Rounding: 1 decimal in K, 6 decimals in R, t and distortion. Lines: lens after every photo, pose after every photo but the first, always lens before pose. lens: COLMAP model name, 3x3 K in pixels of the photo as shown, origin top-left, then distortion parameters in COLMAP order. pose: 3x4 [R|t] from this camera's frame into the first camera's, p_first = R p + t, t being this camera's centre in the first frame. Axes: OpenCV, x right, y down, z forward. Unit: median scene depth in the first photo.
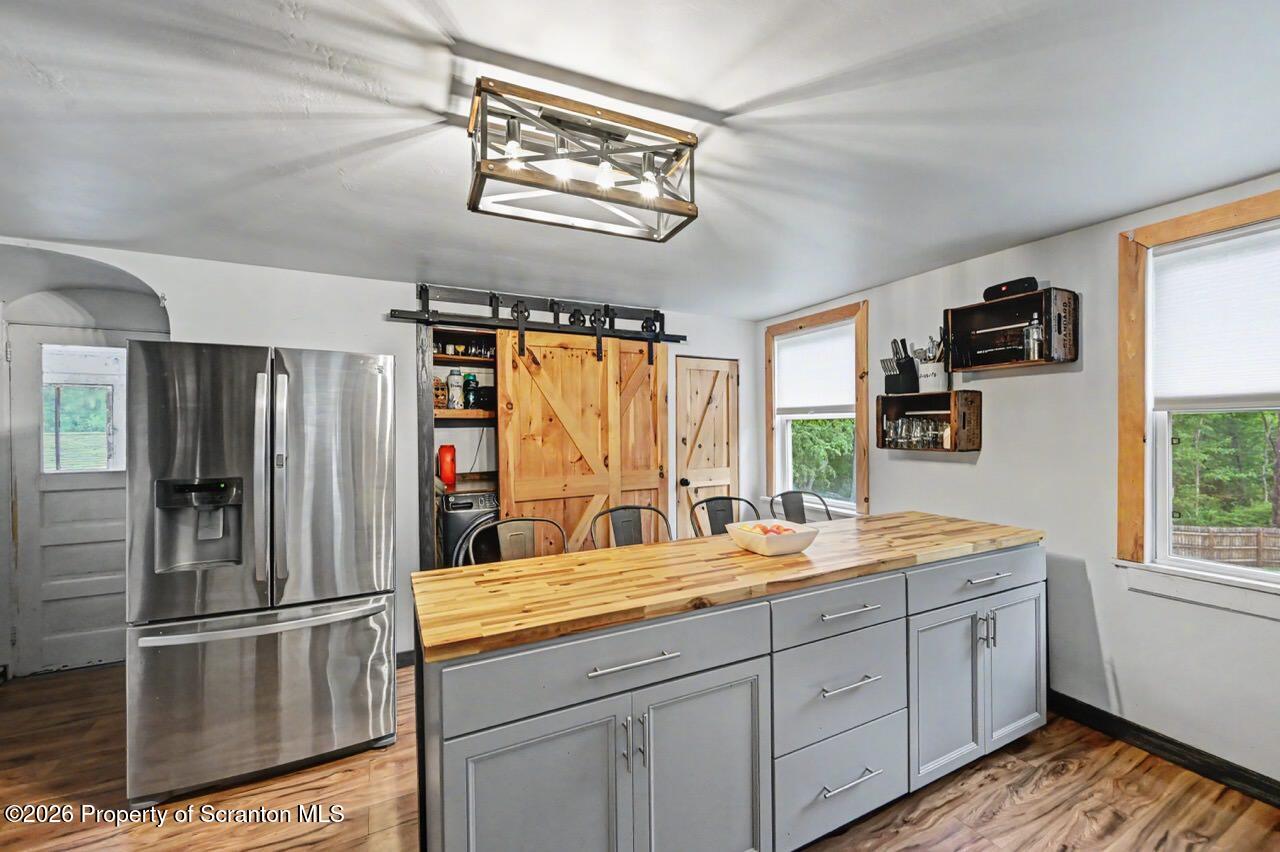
lens RADIAL K [[508.4, 0, 640.9], [0, 508.4, 434.3], [0, 0, 1]] dist [0.000189, 0.000656]
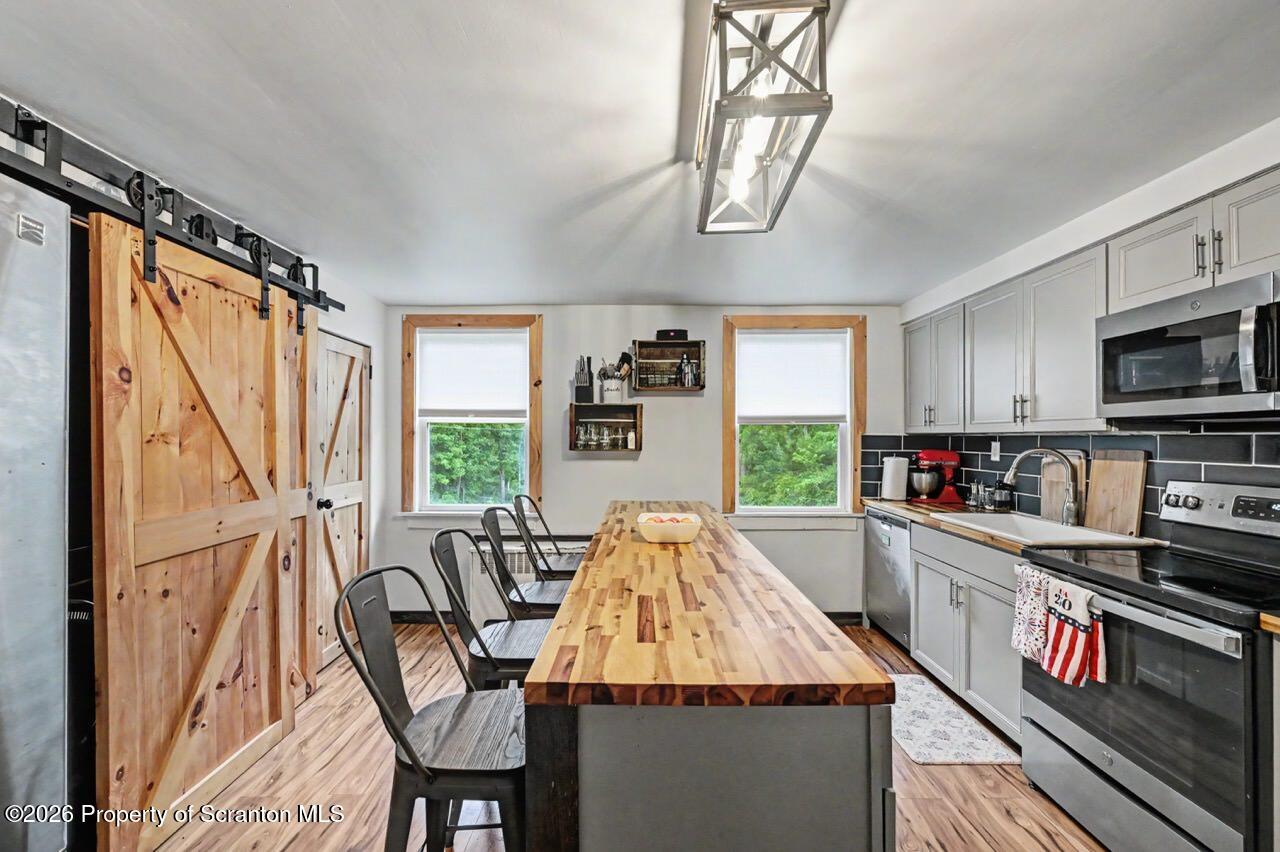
lens RADIAL K [[525.1, 0, 630.5], [0, 525.1, 436.4], [0, 0, 1]] dist [-0.001356, -0.000244]
pose [[0.472432, 0.010194, 0.881308, -0.439979], [0.006355, 0.999868, -0.014972, 0.013831], [-0.881344, 0.012674, 0.472305, 0.297212]]
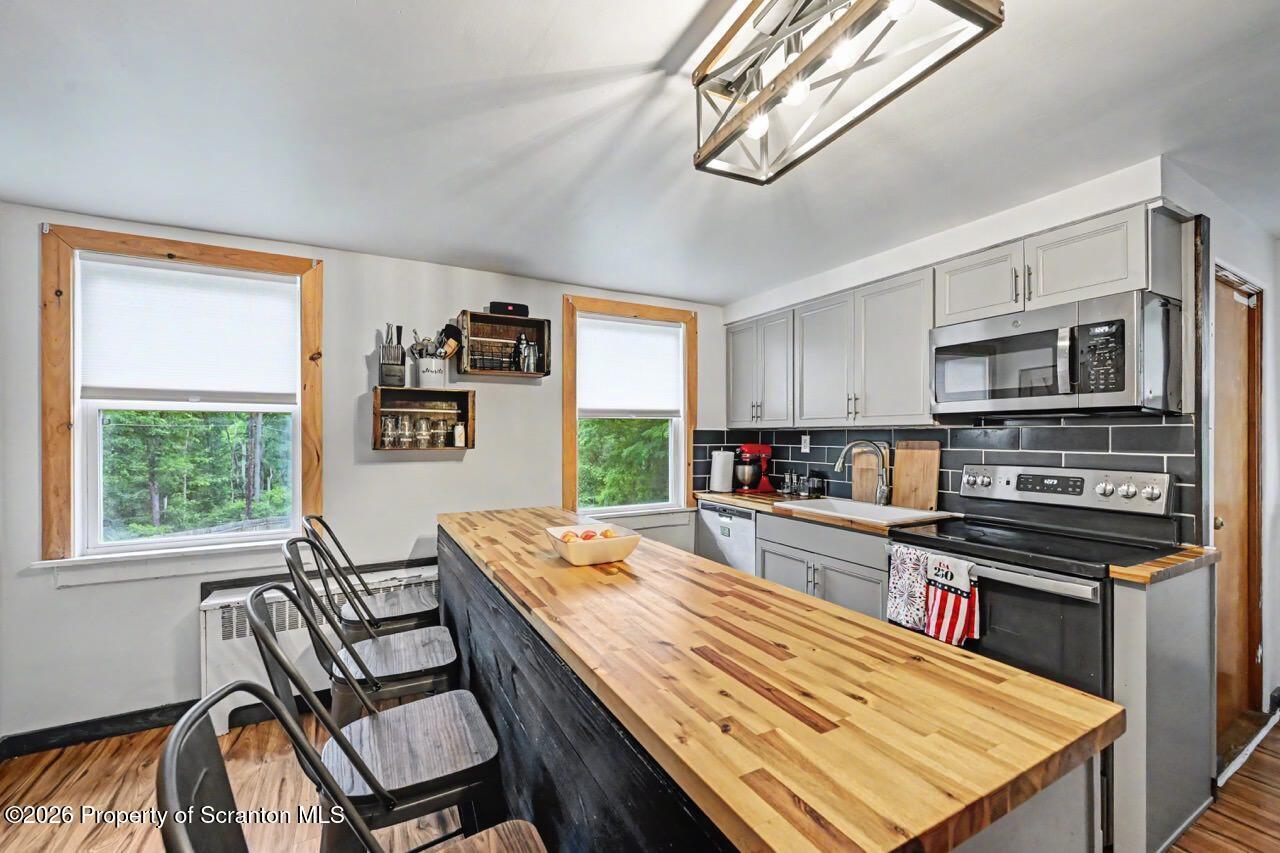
lens RADIAL K [[525.1, 0, 630.5], [0, 525.1, 436.9], [0, 0, 1]] dist [-0.001356, -0.000244]
pose [[-0.030487, 0.005728, 0.999519, -0.357811], [0.015904, 0.999860, -0.005244, 0.015962], [-0.999409, 0.015737, -0.030574, 0.542017]]
